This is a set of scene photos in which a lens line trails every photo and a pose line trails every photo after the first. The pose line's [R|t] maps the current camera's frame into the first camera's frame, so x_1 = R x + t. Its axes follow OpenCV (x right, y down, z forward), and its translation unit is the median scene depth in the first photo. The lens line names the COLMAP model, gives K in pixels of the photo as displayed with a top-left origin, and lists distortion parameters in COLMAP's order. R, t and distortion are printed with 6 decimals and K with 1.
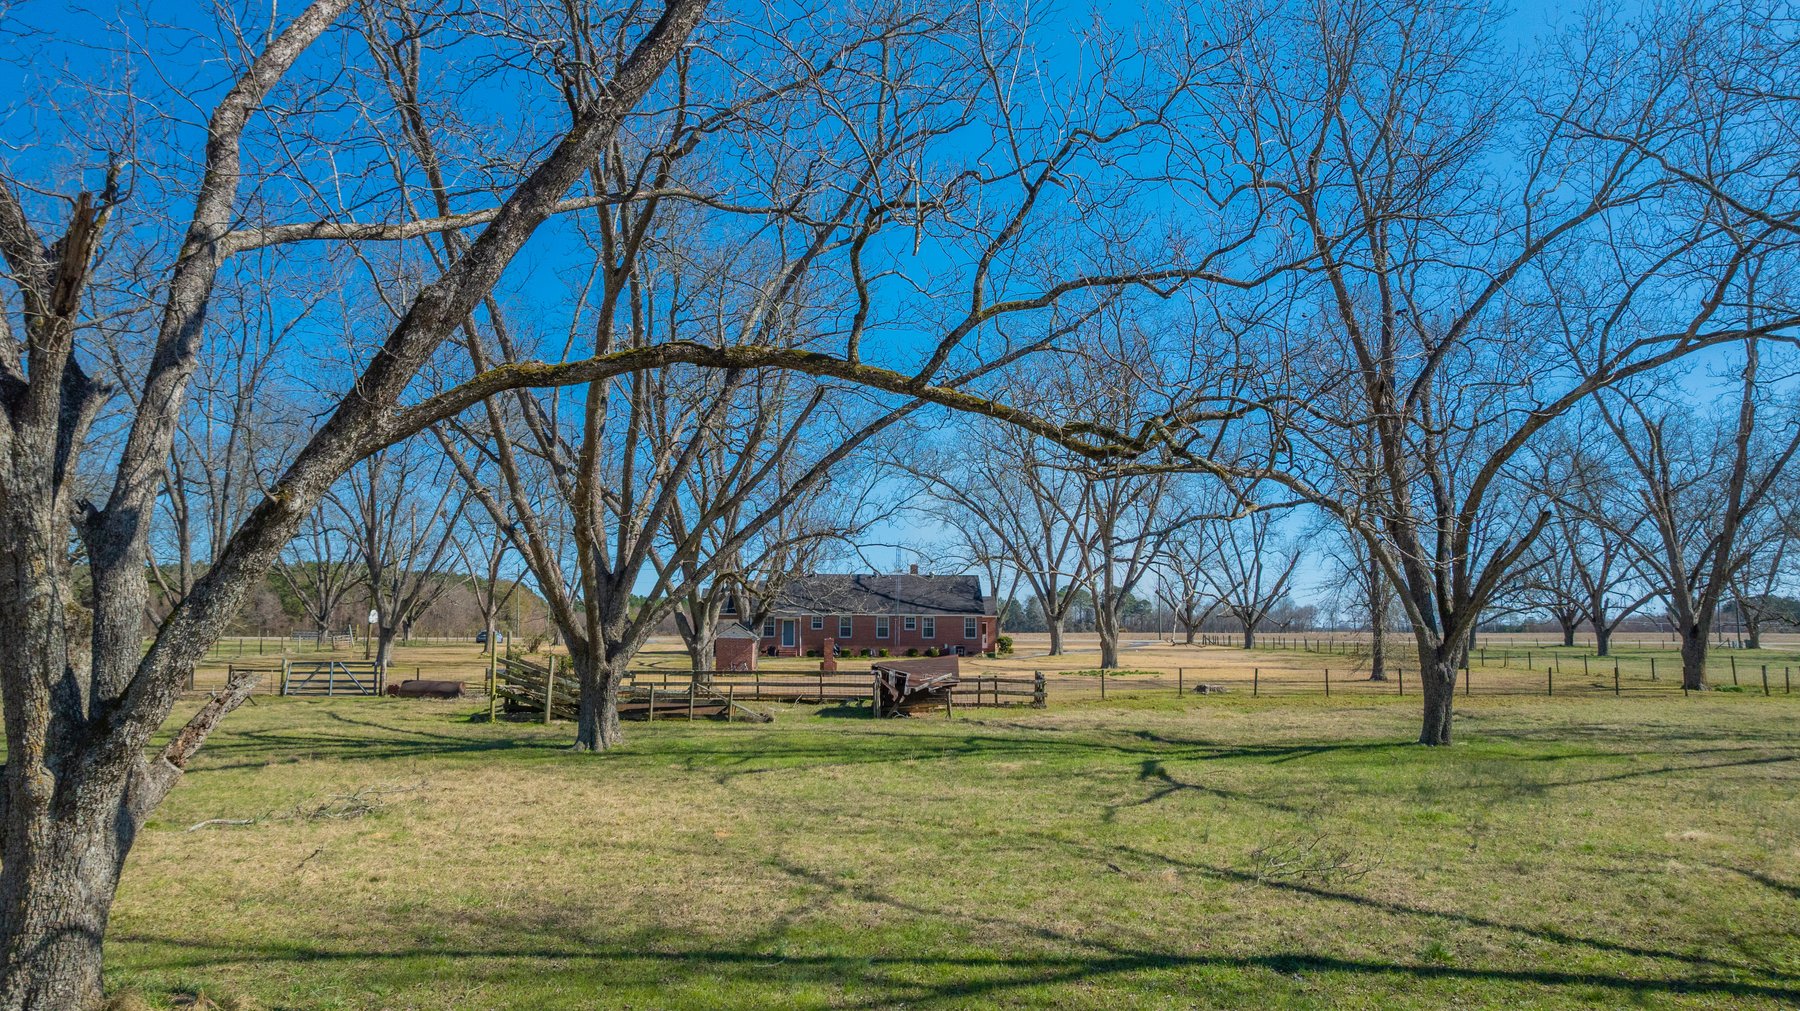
lens RADIAL K [[1261.9, 0, 902.8], [0, 1261.9, 506.8], [0, 0, 1]] dist [-0.027992, 0.024344]
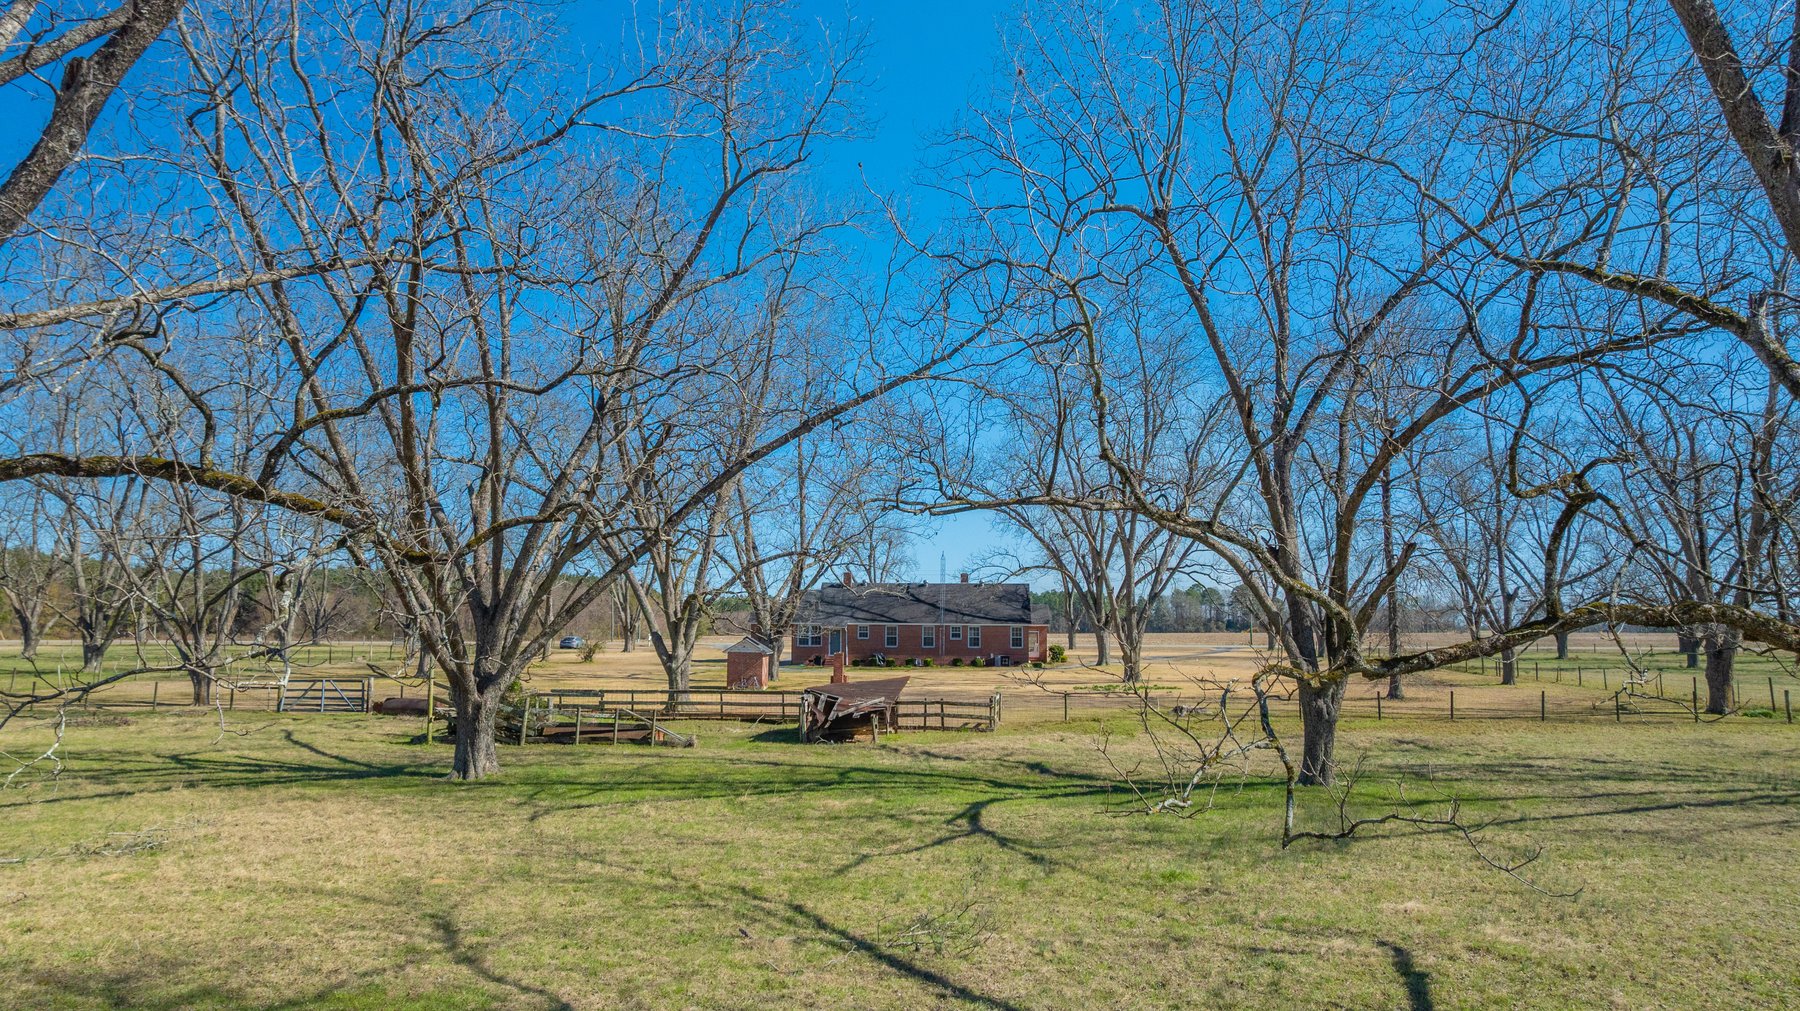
lens RADIAL K [[1261.9, 0, 907.1], [0, 1261.9, 504.0], [0, 0, 1]] dist [-0.027992, 0.024344]
pose [[0.994533, -0.009928, -0.103954, 0.165416], [0.009890, 0.999951, -0.000882, -0.020571], [0.103958, -0.000151, 0.994582, 0.009234]]
